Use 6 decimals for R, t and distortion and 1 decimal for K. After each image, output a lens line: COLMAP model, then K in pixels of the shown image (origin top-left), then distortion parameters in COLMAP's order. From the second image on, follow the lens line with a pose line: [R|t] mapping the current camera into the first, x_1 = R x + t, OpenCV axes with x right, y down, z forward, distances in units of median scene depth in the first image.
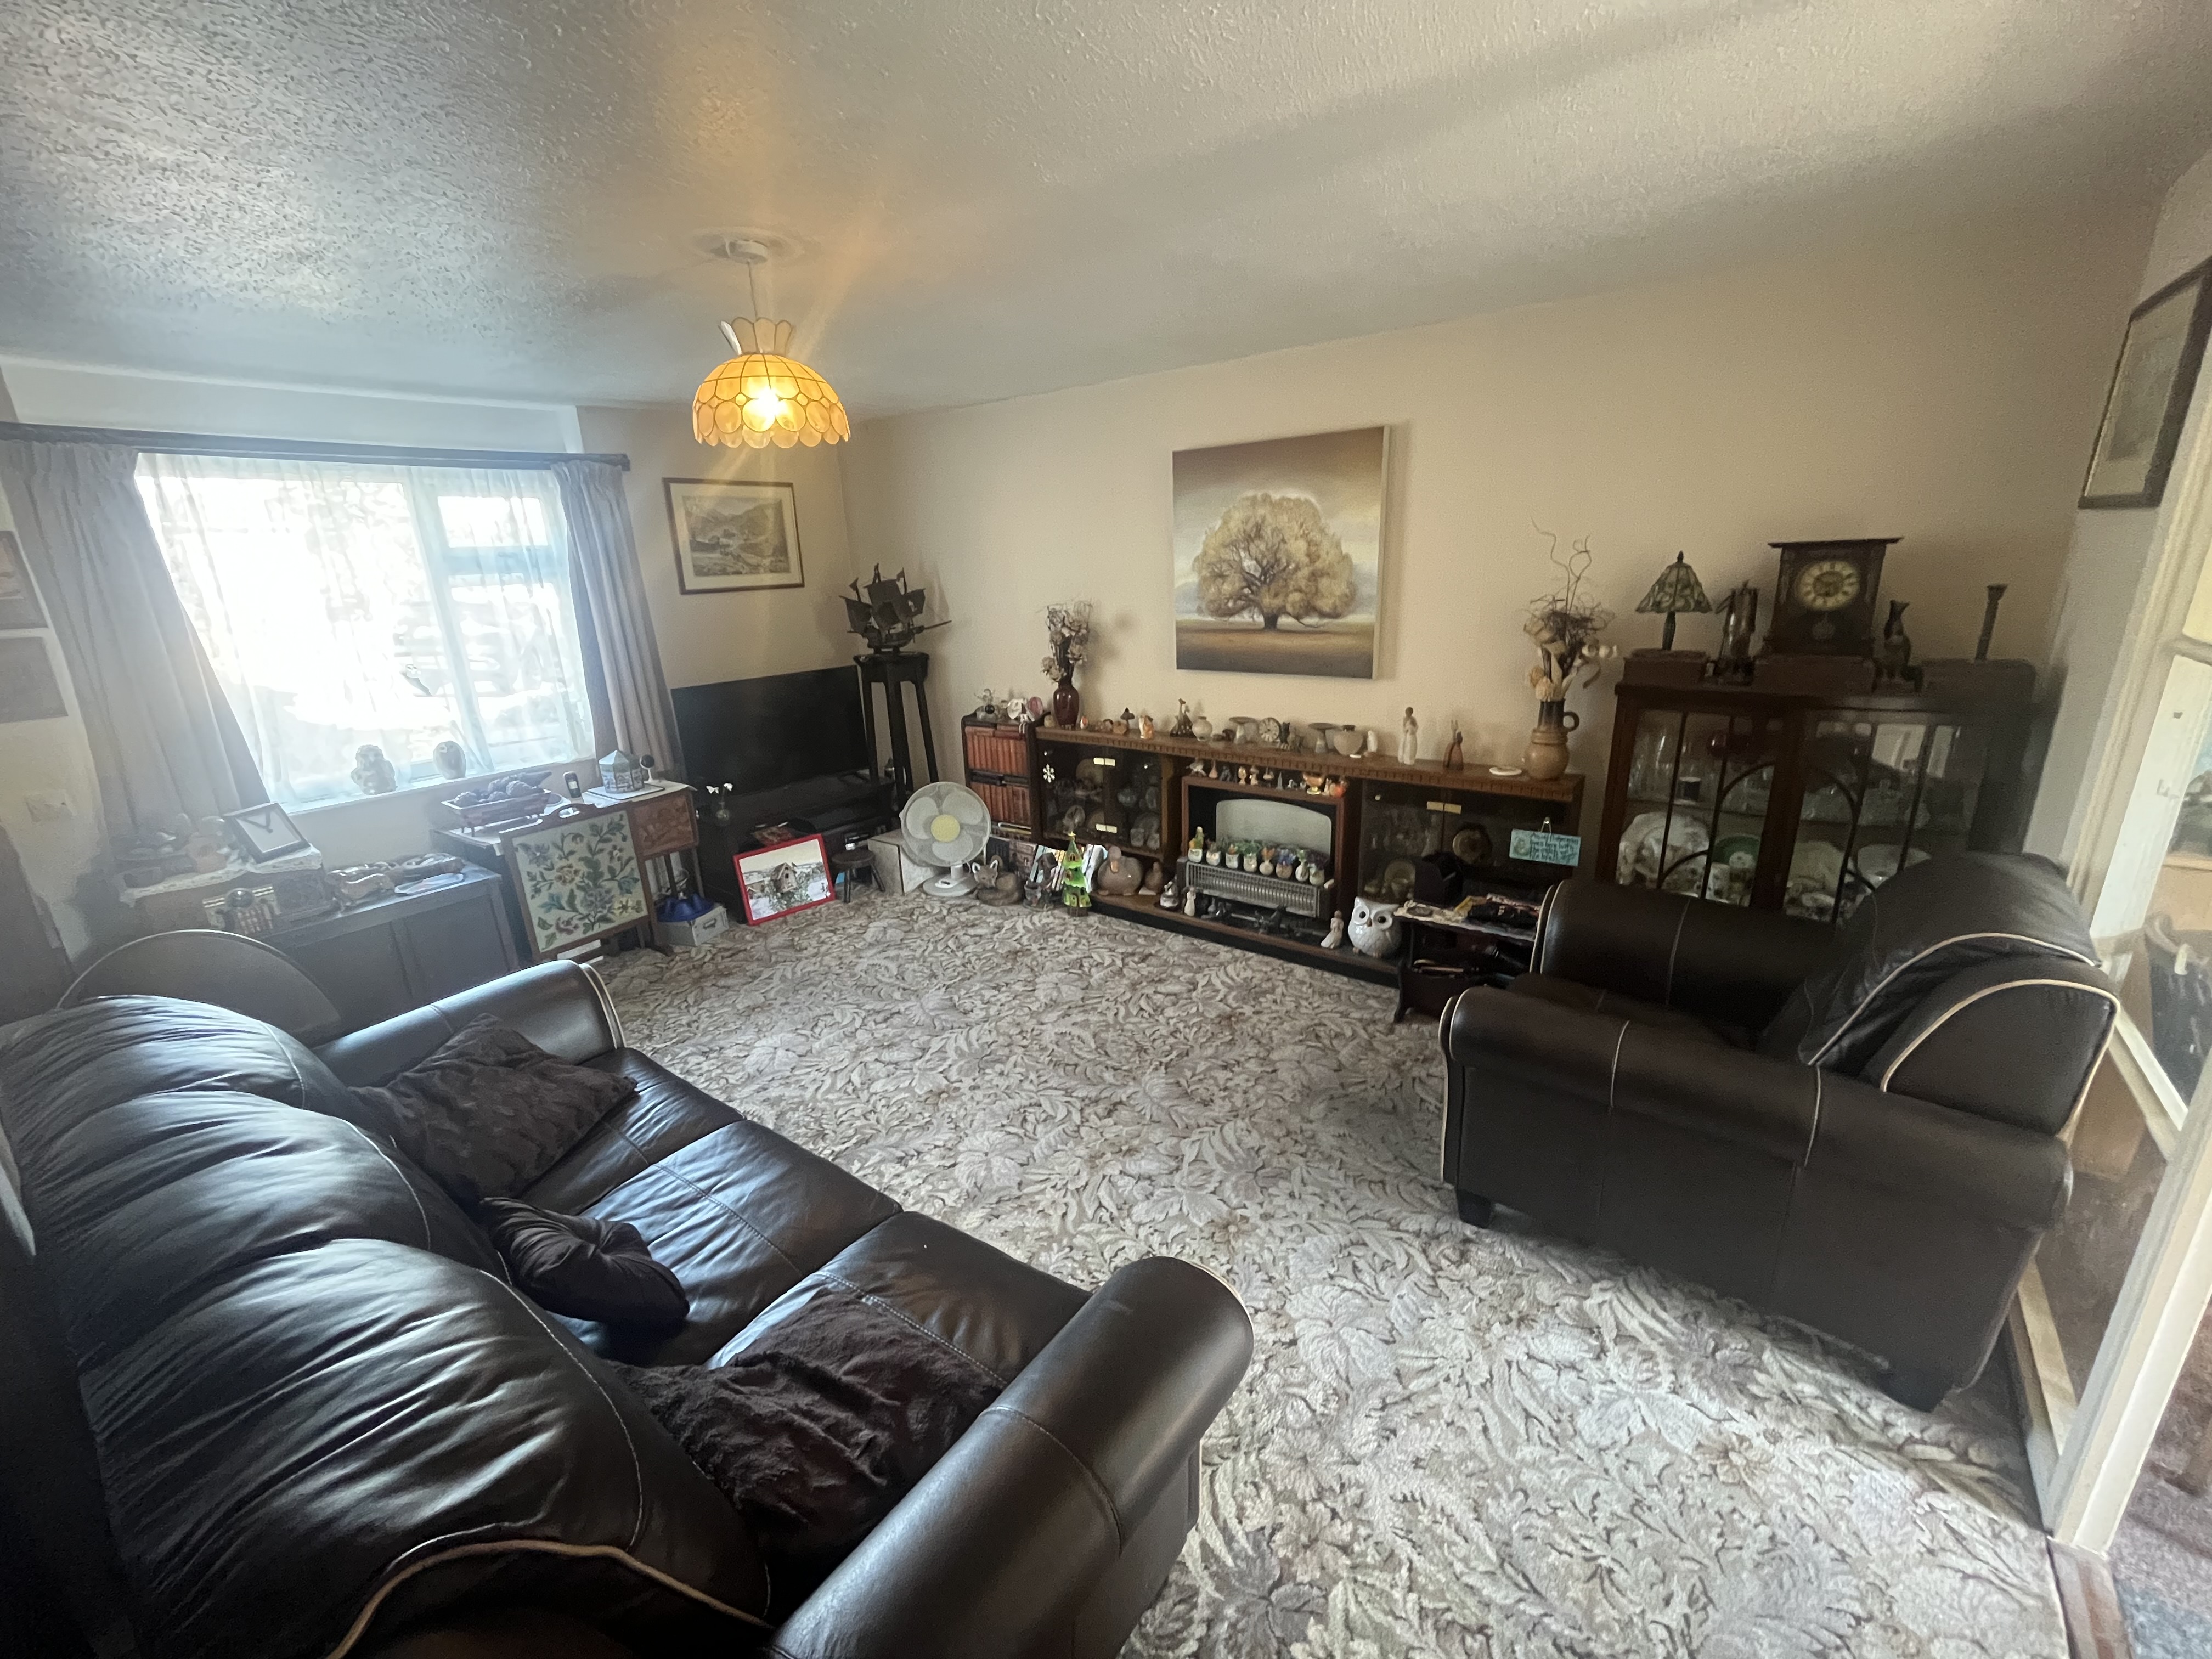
lens RADIAL K [[898.5, 0, 1101.6], [0, 898.5, 832.8], [0, 0, 1]] dist [-0.002512, -0.000231]
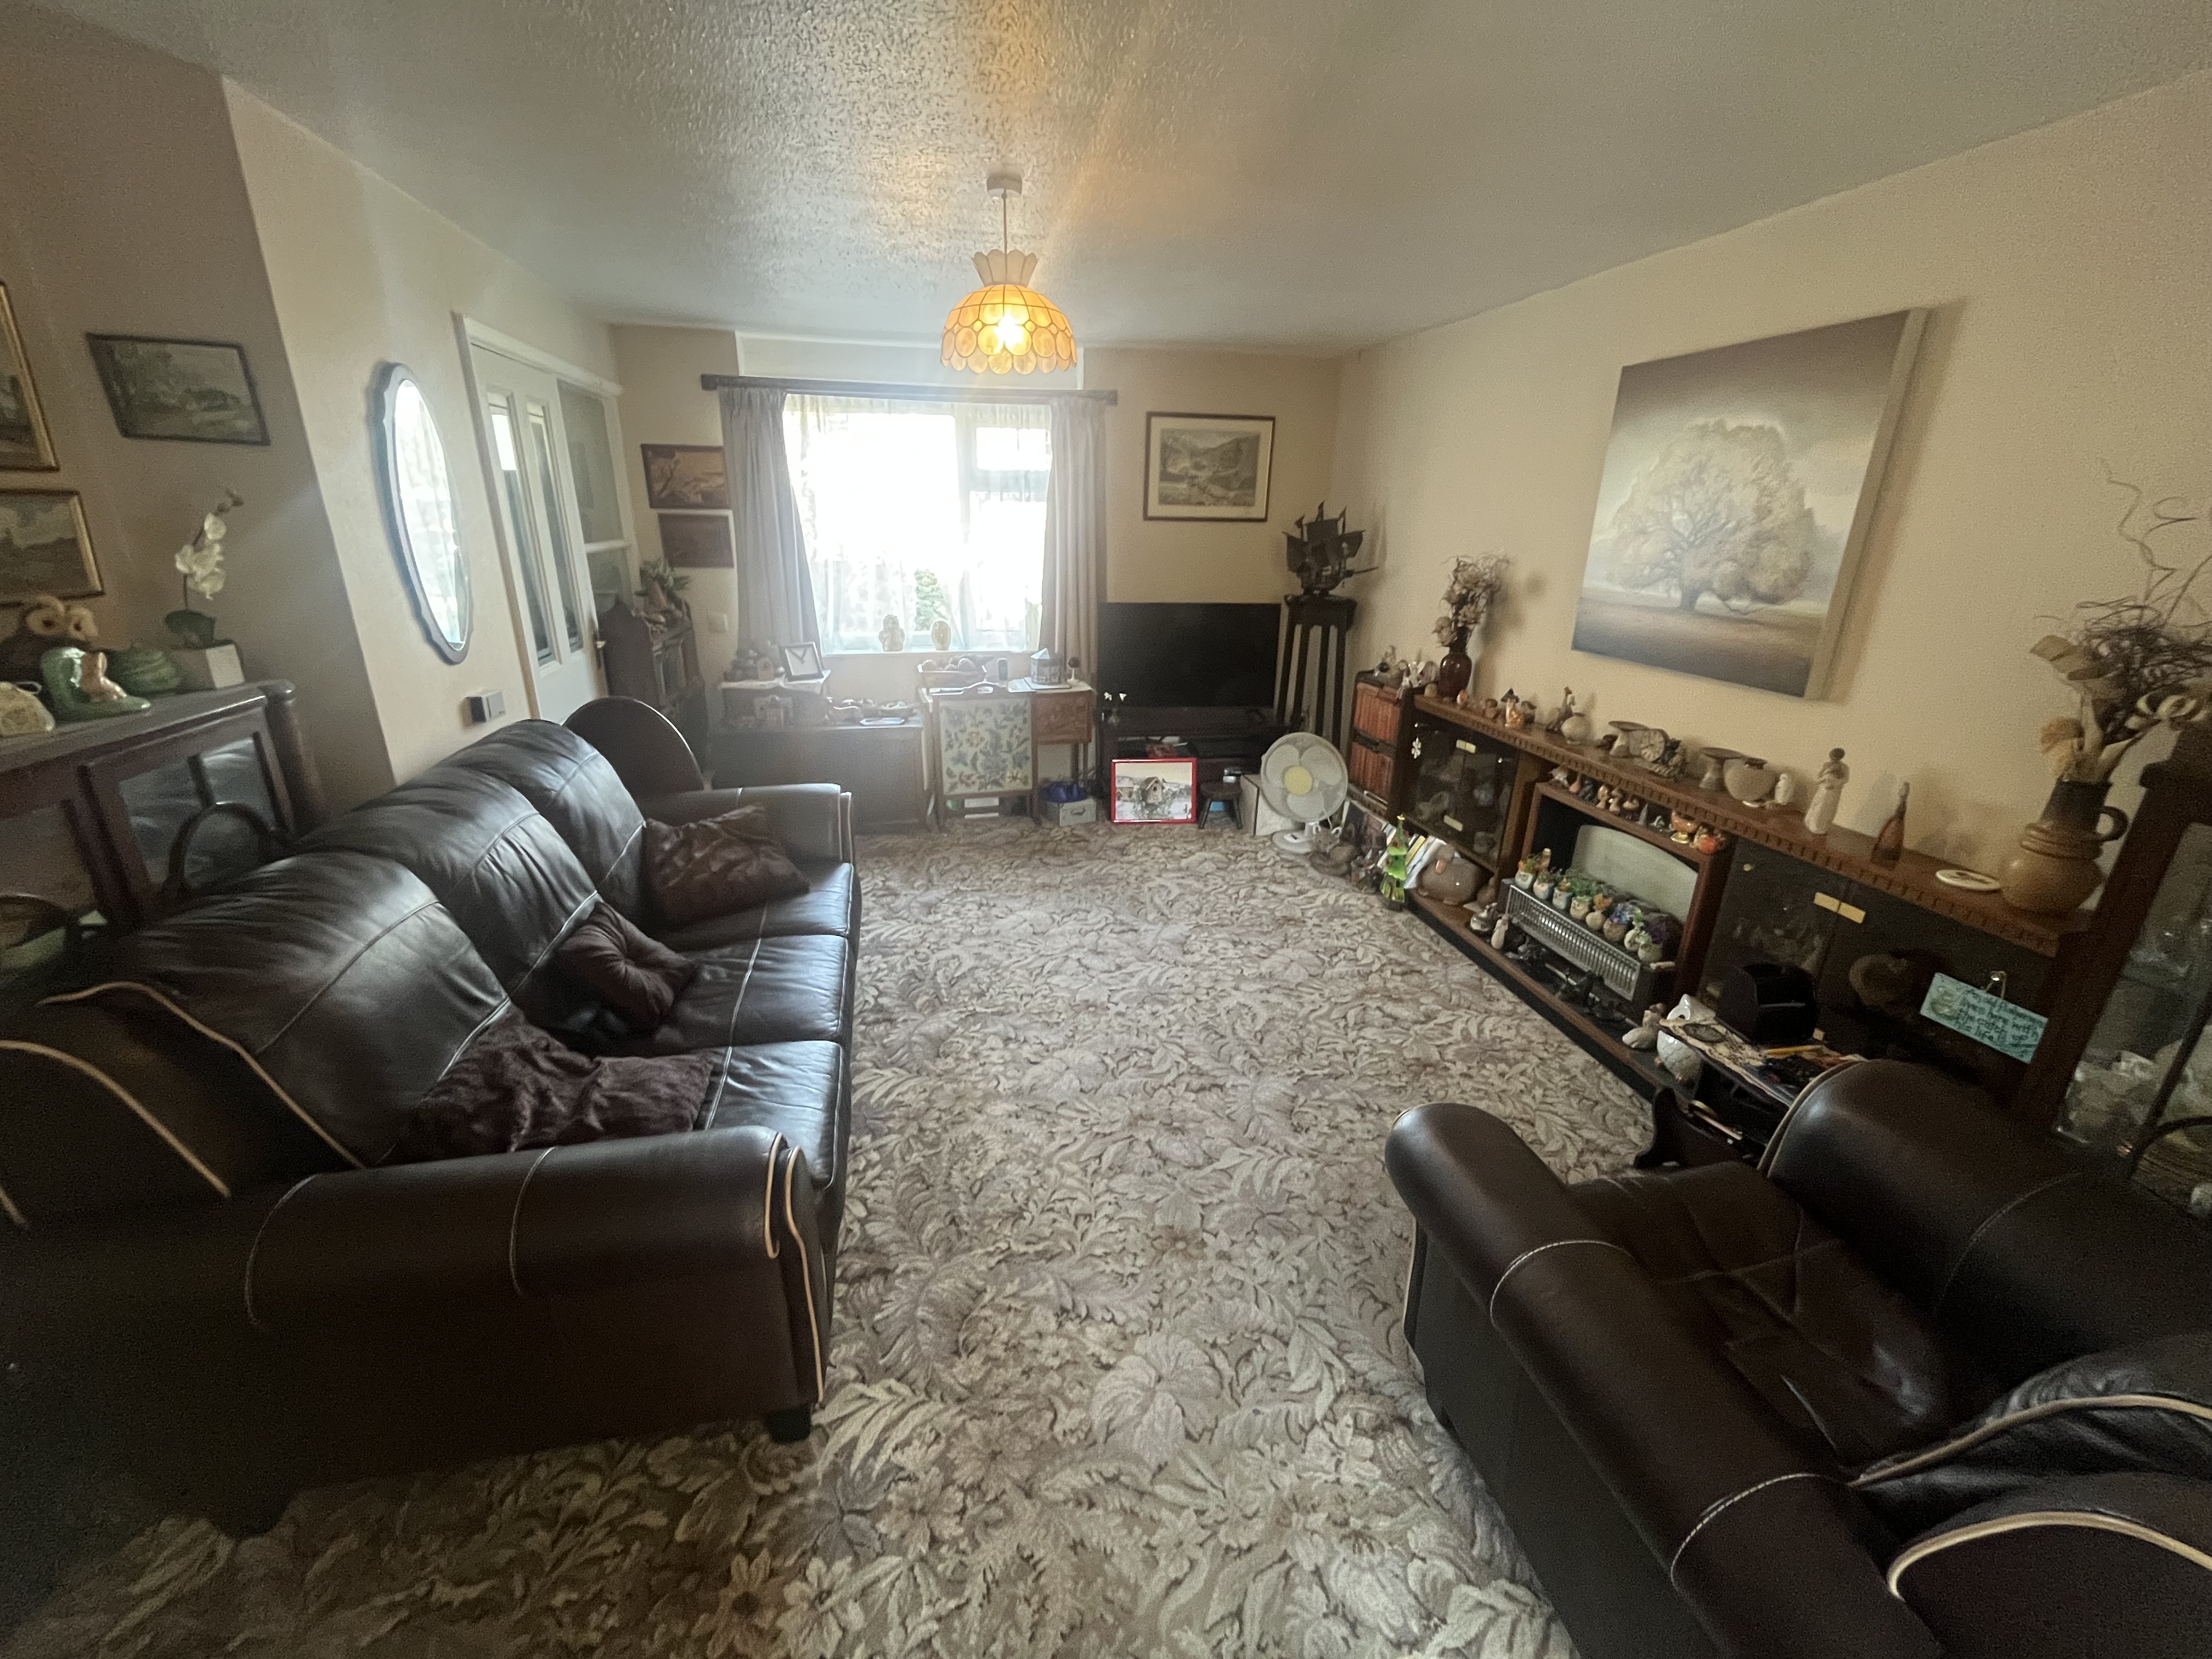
lens RADIAL K [[898.5, 0, 1101.6], [0, 898.5, 832.8], [0, 0, 1]] dist [-0.002512, -0.000231]
pose [[0.753133, 0.268352, -0.600648, 0.308393], [-0.236524, 0.962423, 0.133413, -0.035436], [0.613879, 0.041590, 0.788304, 0.132356]]
